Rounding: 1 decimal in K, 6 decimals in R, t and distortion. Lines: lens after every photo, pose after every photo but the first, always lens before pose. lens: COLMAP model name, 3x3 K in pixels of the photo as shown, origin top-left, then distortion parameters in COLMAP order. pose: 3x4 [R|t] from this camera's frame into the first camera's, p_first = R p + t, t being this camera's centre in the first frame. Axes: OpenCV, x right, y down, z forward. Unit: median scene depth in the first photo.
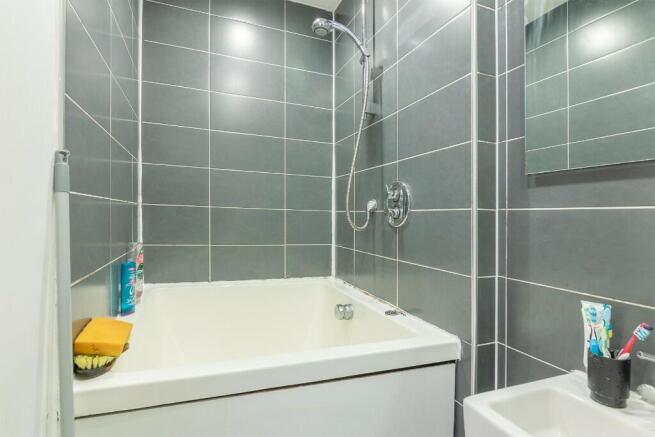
lens RADIAL K [[343.2, 0, 330.4], [0, 343.2, 209.1], [0, 0, 1]] dist [0.038334, -0.000232]
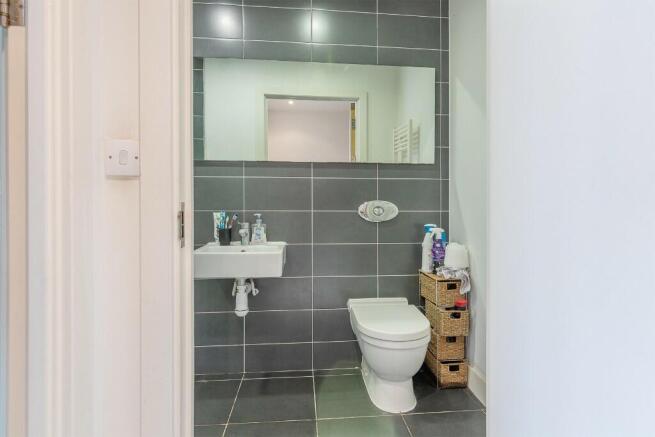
lens RADIAL K [[343.2, 0, 330.4], [0, 343.2, 209.1], [0, 0, 1]] dist [0.038334, -0.000232]
pose [[0.273666, -0.006474, 0.961803, -1.461651], [-0.004831, 0.999955, 0.008106, 0.218632], [-0.961813, -0.006864, 0.273622, -0.485929]]
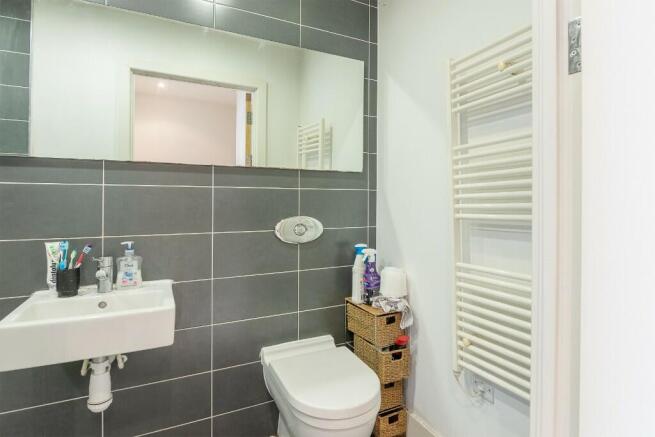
lens RADIAL K [[350.5, 0, 326.5], [0, 350.5, 197.3], [0, 0, 1]] dist [0.013555, -0.000828]
pose [[-0.069644, 0.019881, 0.997374, -0.939975], [-0.002133, 0.999796, -0.020079, 0.093565], [-0.997570, -0.003526, -0.069587, -0.115876]]
